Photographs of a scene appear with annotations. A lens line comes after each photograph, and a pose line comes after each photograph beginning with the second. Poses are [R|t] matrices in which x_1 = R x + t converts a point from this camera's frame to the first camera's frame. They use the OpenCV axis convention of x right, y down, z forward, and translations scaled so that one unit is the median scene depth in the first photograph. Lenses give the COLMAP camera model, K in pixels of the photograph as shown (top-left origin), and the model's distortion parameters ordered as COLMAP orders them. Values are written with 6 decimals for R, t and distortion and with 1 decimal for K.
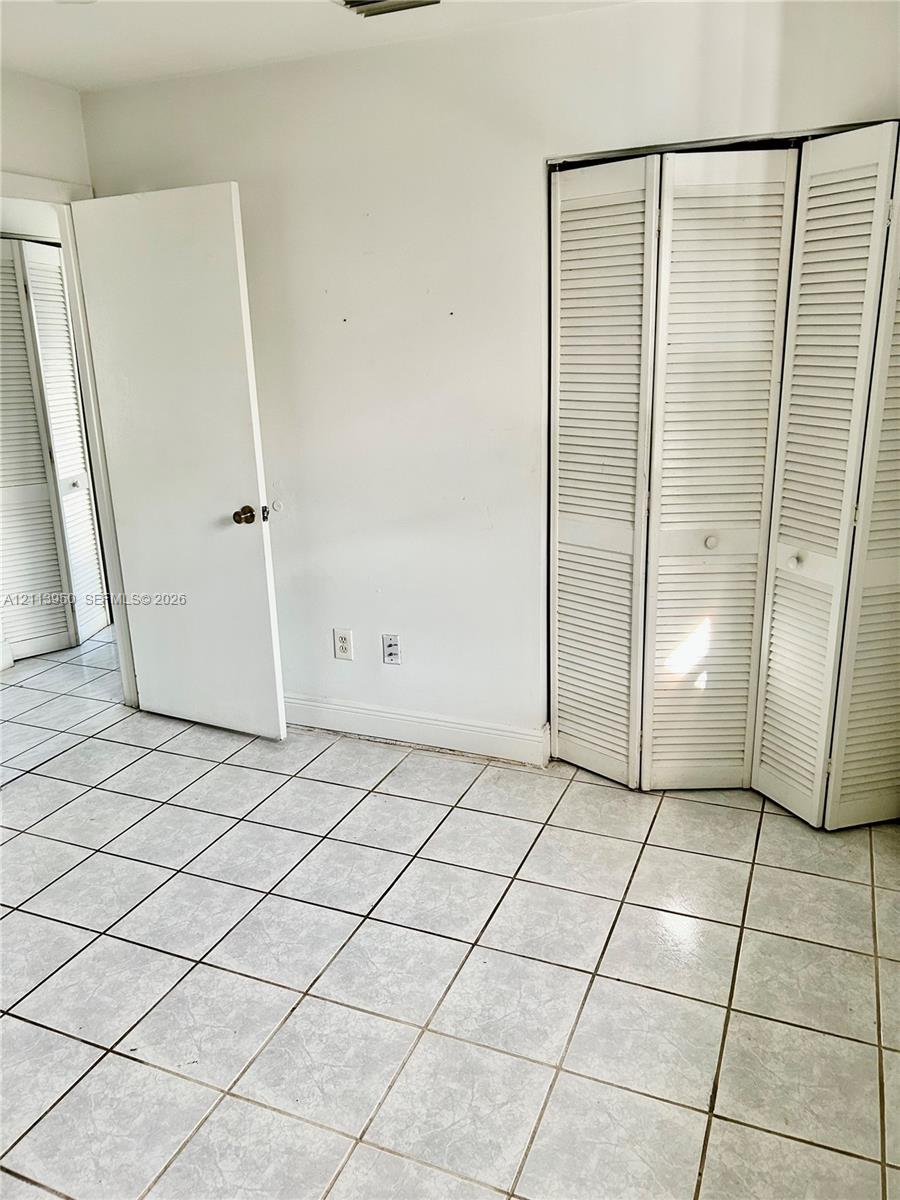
lens RADIAL K [[910.5, 0, 449.3], [0, 910.5, 632.0], [0, 0, 1]] dist [0.000688, 0.004481]
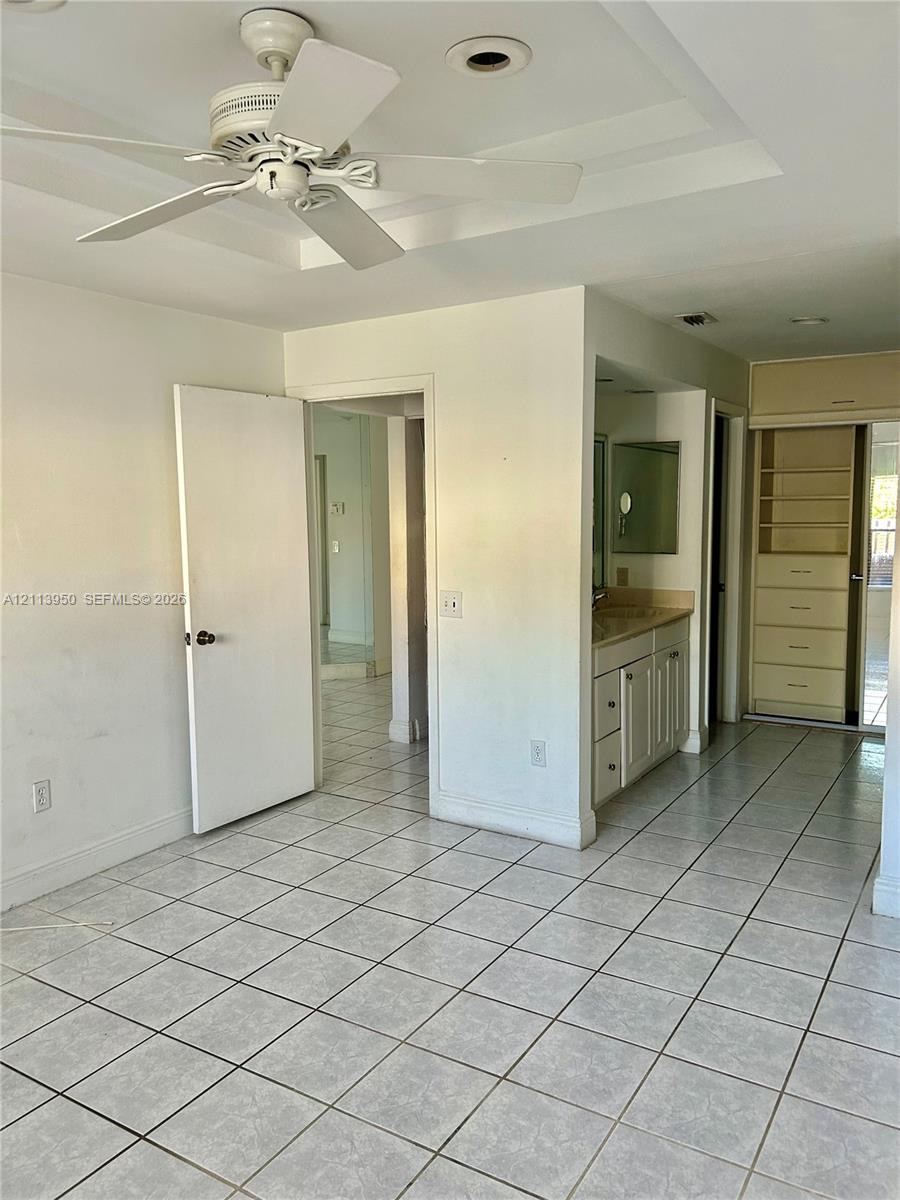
lens RADIAL K [[910.5, 0, 449.3], [0, 910.5, 632.0], [0, 0, 1]] dist [0.000688, 0.004481]
pose [[0.986110, 0.040876, -0.160985, -0.040561], [-0.067328, 0.984414, -0.162467, 0.032150], [0.151835, 0.171049, 0.973493, -0.092707]]
